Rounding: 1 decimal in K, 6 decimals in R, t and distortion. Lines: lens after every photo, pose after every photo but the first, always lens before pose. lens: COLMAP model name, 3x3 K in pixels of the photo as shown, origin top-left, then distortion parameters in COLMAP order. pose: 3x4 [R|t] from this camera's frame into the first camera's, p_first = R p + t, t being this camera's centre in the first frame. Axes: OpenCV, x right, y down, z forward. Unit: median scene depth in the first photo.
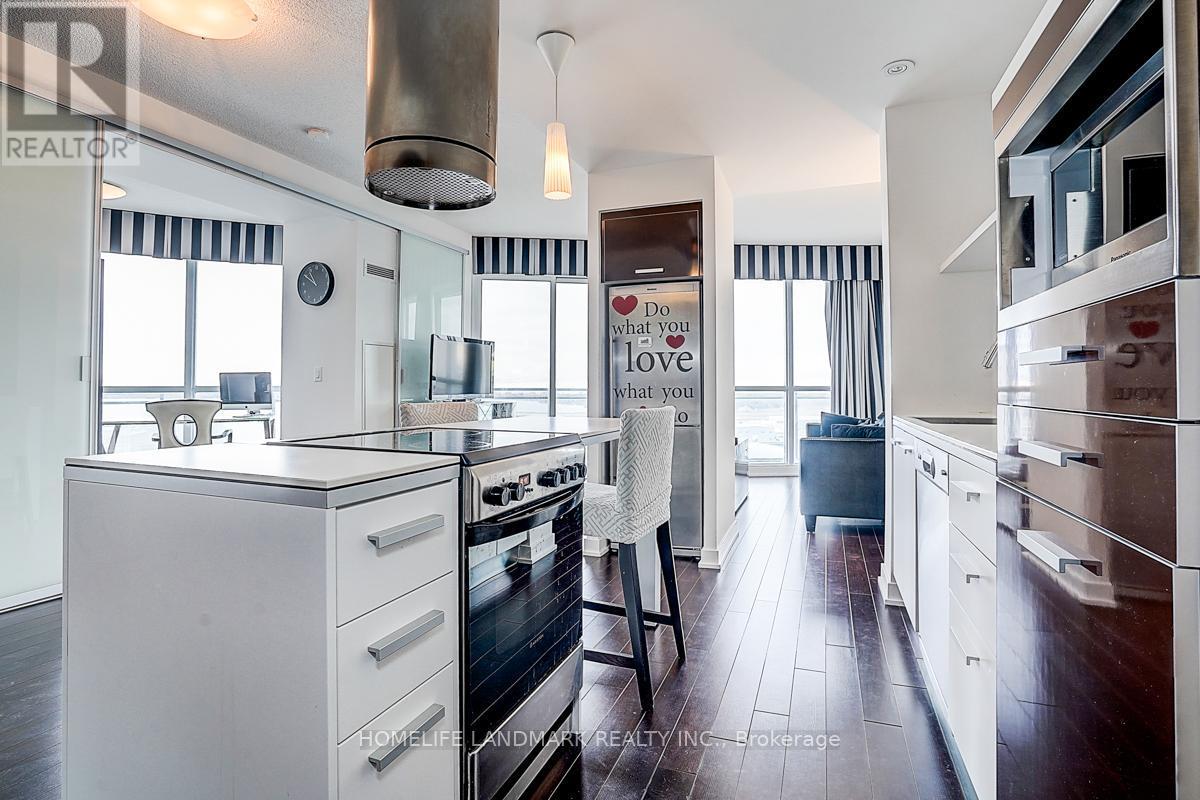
lens RADIAL K [[581.8, 0, 604.1], [0, 581.8, 378.1], [0, 0, 1]] dist [-0.065671, 0.045328]
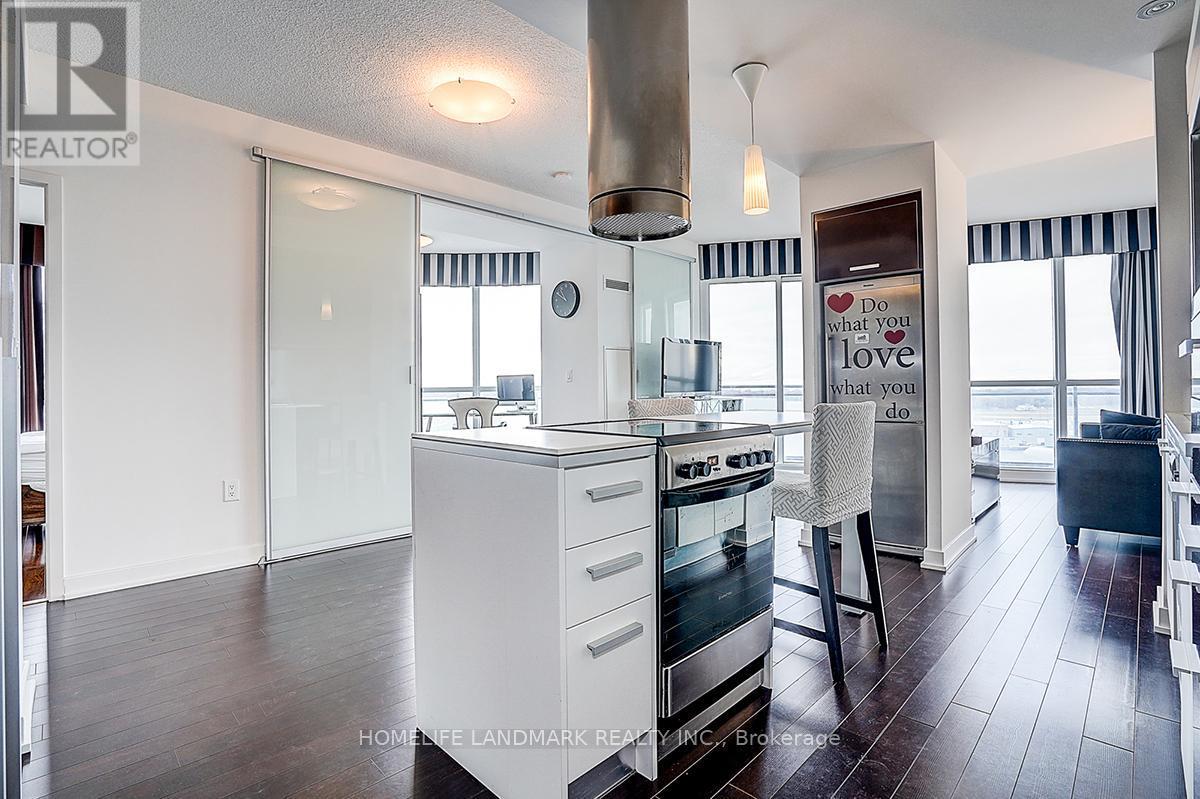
lens RADIAL K [[570.5, 0, 623.6], [0, 570.5, 384.3], [0, 0, 1]] dist [-0.003290, 0.000108]
pose [[0.929959, -0.011039, -0.367496, 0.048608], [0.016416, 0.999799, 0.011508, -0.000935], [0.367296, -0.016734, 0.929954, -0.068706]]
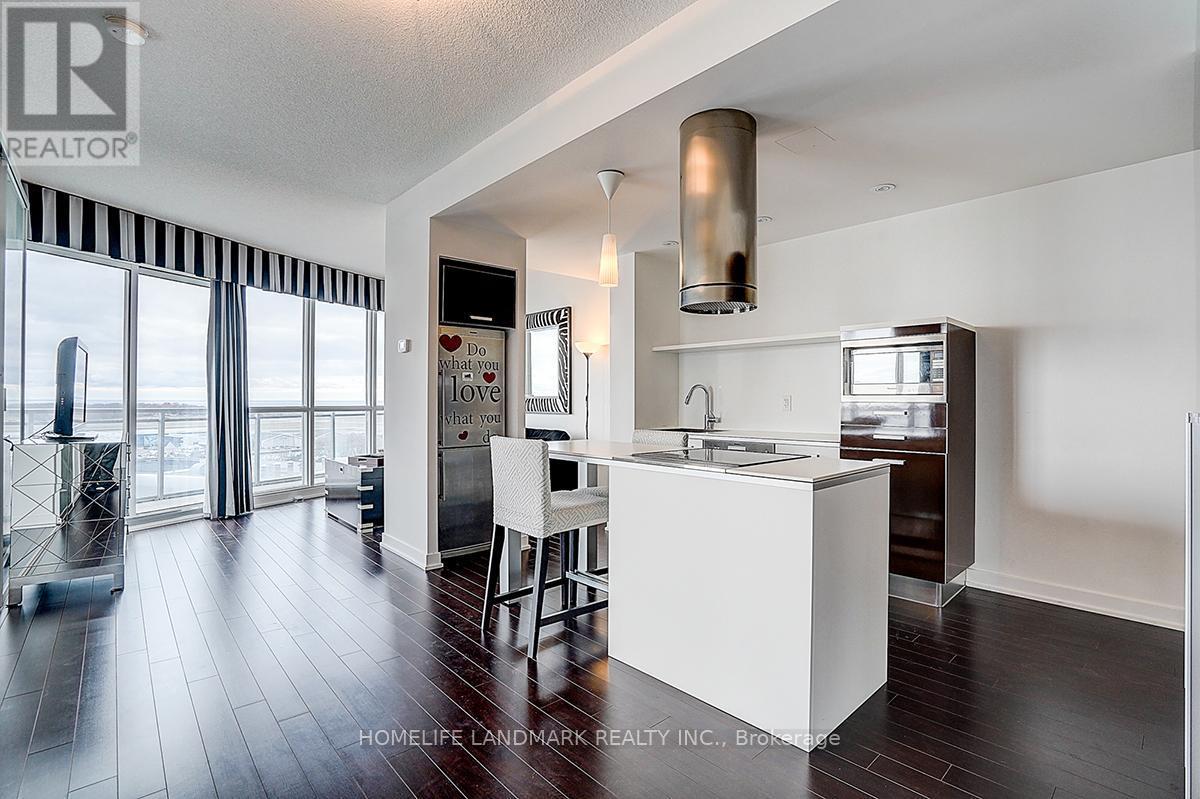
lens RADIAL K [[560.3, 0, 600.0], [0, 560.3, 399.5], [0, 0, 1]] dist [-0.049036, 0.017432]
pose [[0.455389, 0.001468, 0.890291, -0.822520], [-0.018351, 0.999802, 0.007738, -0.029088], [-0.890104, -0.019861, 0.455325, 0.241784]]
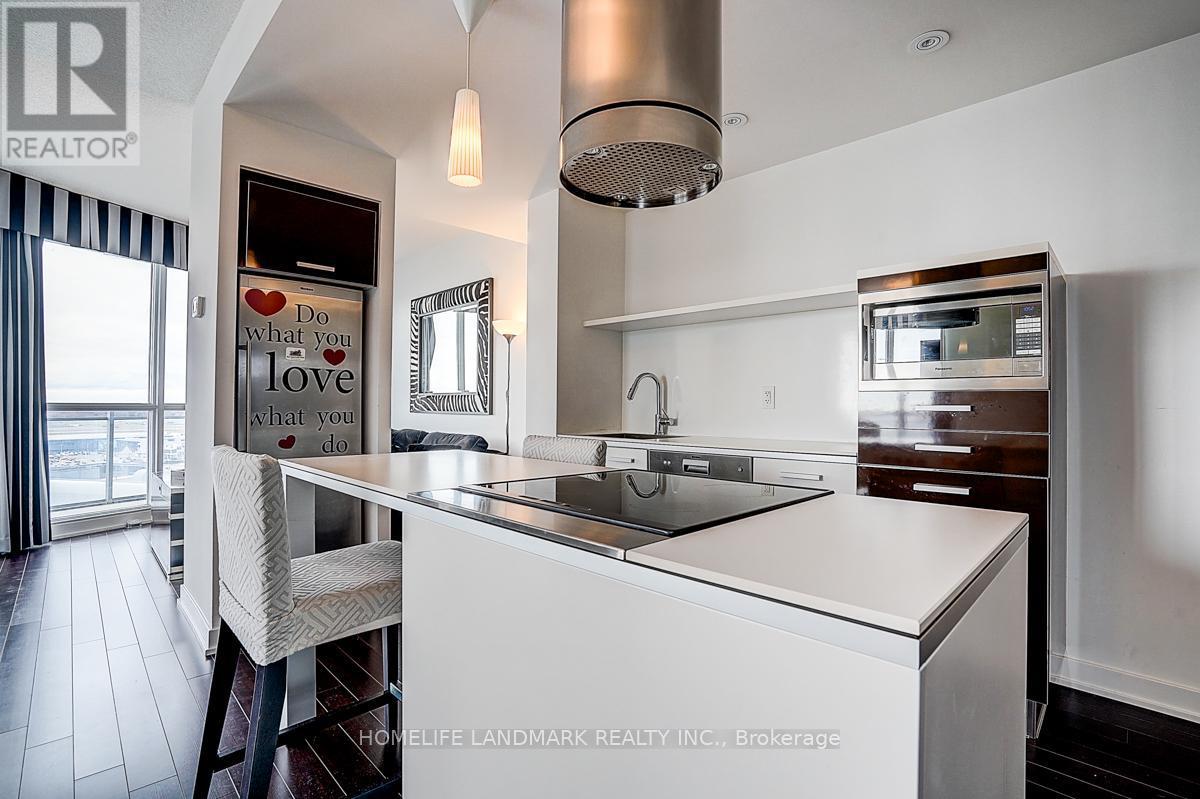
lens RADIAL K [[560.3, 0, 600.0], [0, 560.3, 399.5], [0, 0, 1]] dist [-0.049036, 0.017432]
pose [[0.413171, 0.012370, 0.910570, -0.443154], [-0.024021, 0.999708, -0.002681, -0.008214], [-0.910337, -0.020765, 0.413347, 0.312922]]
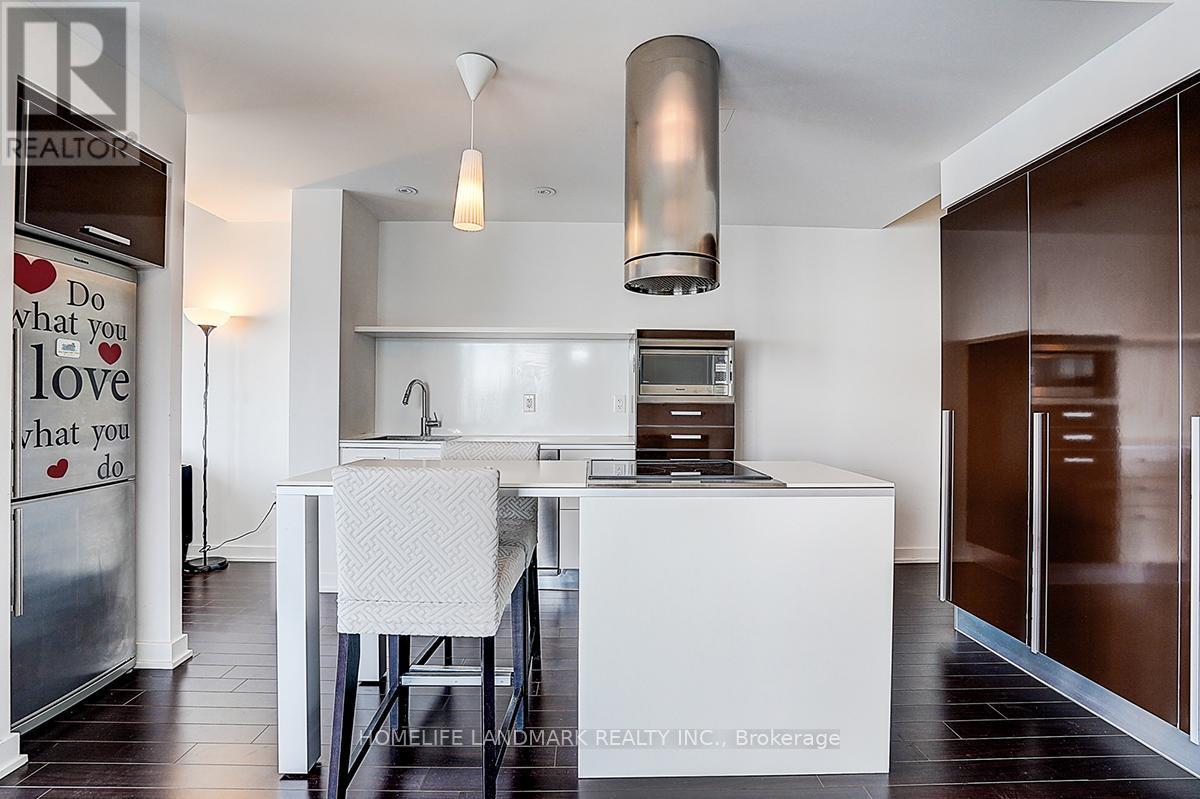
lens RADIAL K [[560.3, 0, 600.0], [0, 560.3, 399.5], [0, 0, 1]] dist [-0.049036, 0.017432]
pose [[-0.370308, 0.000596, 0.928909, -0.631027], [-0.025405, 0.999619, -0.010769, -0.018593], [-0.928562, -0.027587, -0.370152, 0.708813]]
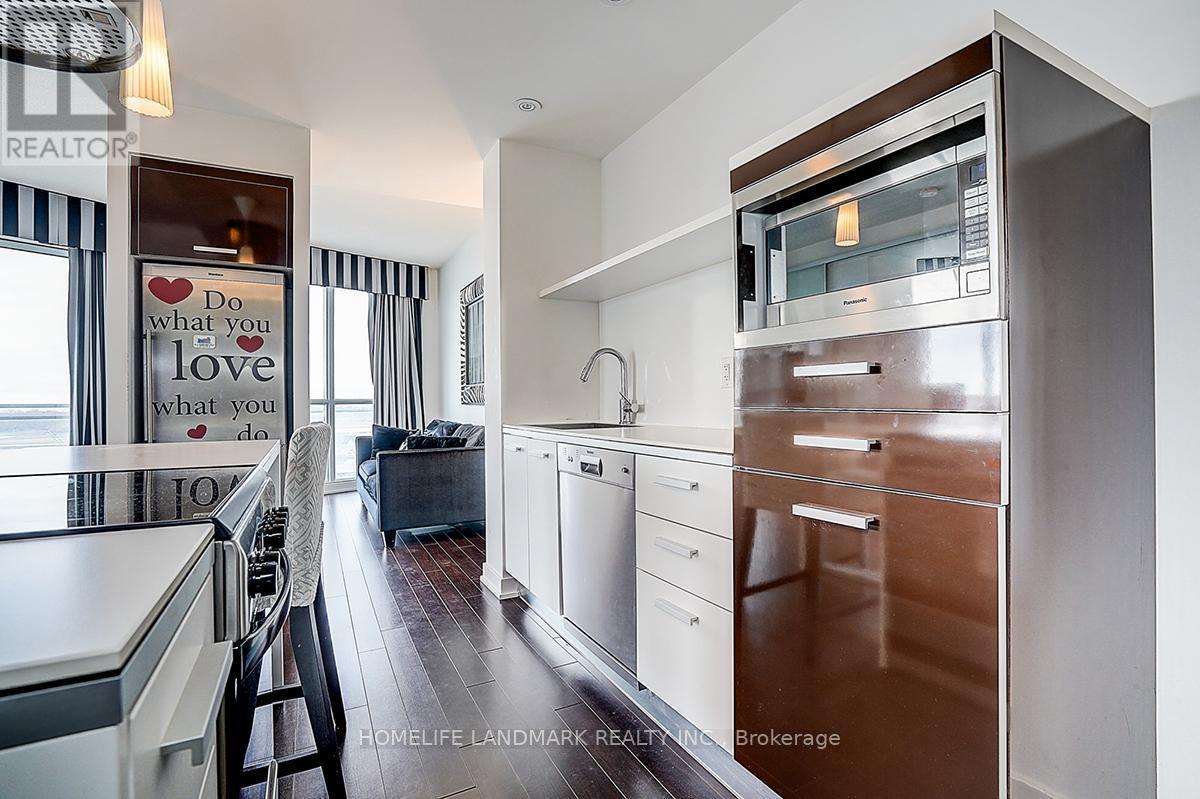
lens RADIAL K [[560.3, 0, 600.0], [0, 560.3, 399.5], [0, 0, 1]] dist [-0.049036, 0.017432]
pose [[0.664483, -0.005029, 0.747286, -0.125332], [-0.004722, 0.999929, 0.010928, 0.004195], [-0.747288, -0.010790, 0.664412, 0.125063]]
